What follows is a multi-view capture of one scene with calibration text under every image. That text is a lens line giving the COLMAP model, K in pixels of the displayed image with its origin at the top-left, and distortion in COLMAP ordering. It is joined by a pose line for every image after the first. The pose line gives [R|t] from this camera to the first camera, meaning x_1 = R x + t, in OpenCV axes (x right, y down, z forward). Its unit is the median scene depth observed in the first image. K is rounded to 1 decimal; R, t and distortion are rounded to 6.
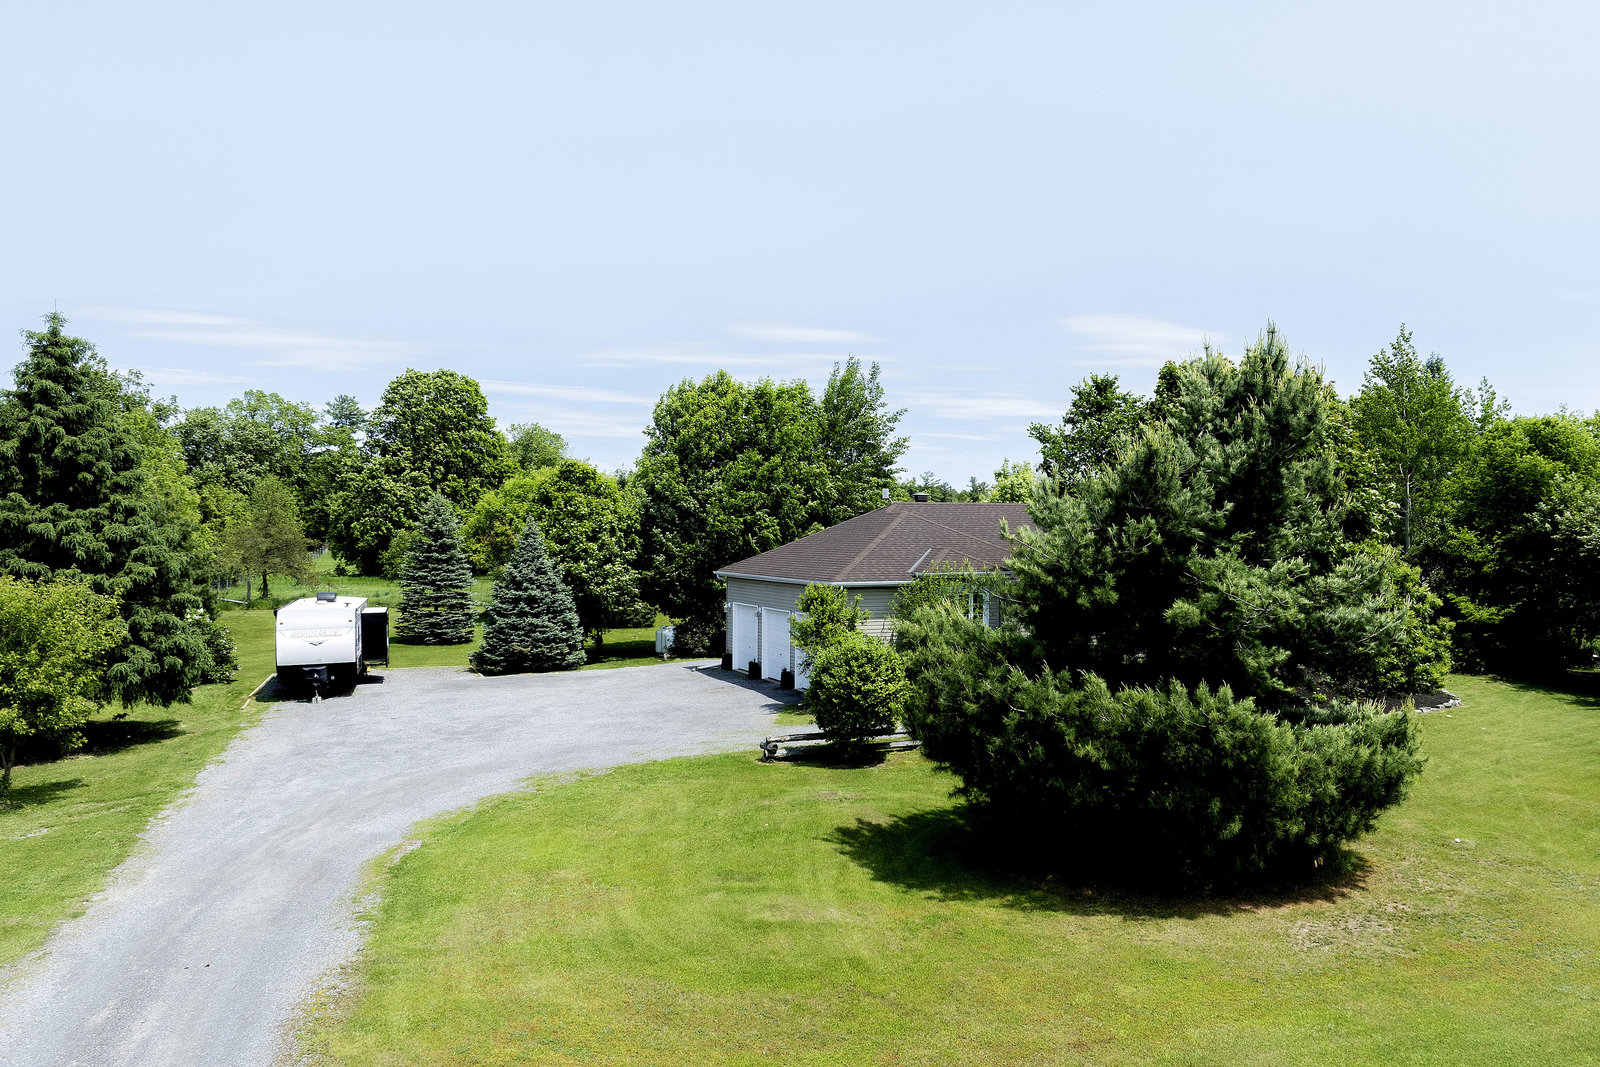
lens RADIAL K [[1357.8, 0, 884.4], [0, 1357.8, 488.9], [0, 0, 1]] dist [-0.007837, -0.007889]
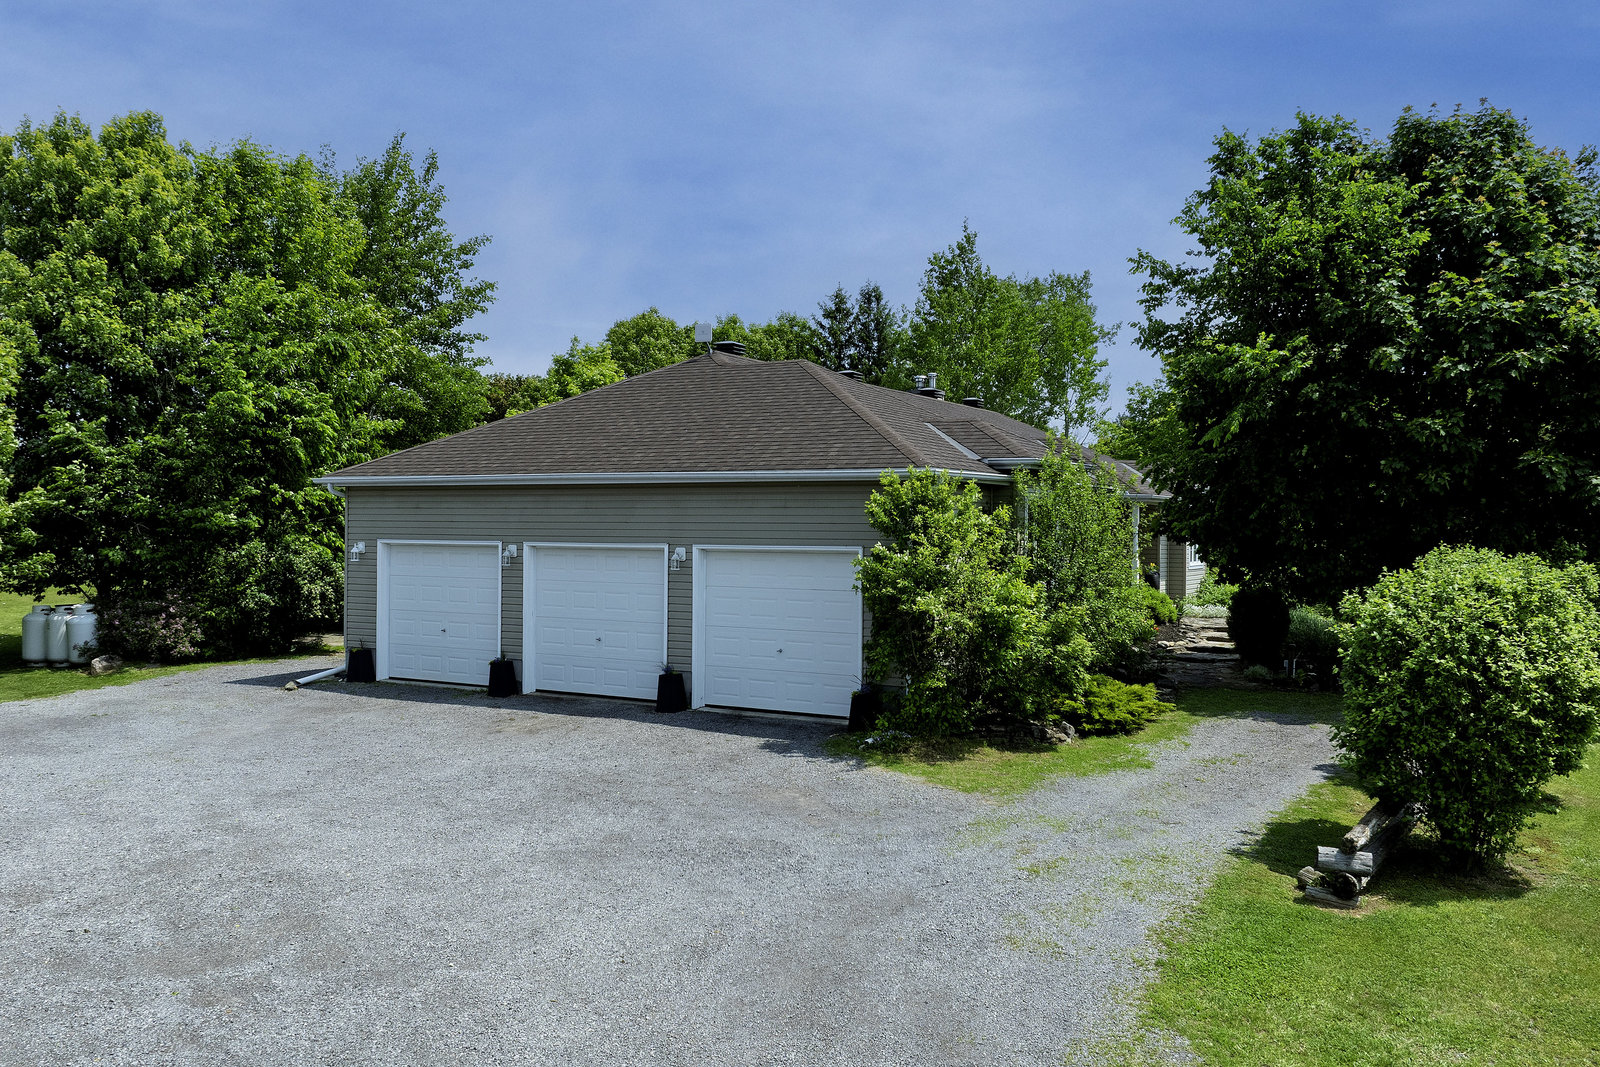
lens RADIAL K [[1354.4, 0, 776.5], [0, 1354.4, 526.7], [0, 0, 1]] dist [-0.020809, -0.004070]
pose [[0.807058, 0.002686, 0.590466, -0.268363], [-0.024047, 0.999310, 0.028321, 0.059154], [-0.589983, -0.037056, 0.806565, 0.509138]]
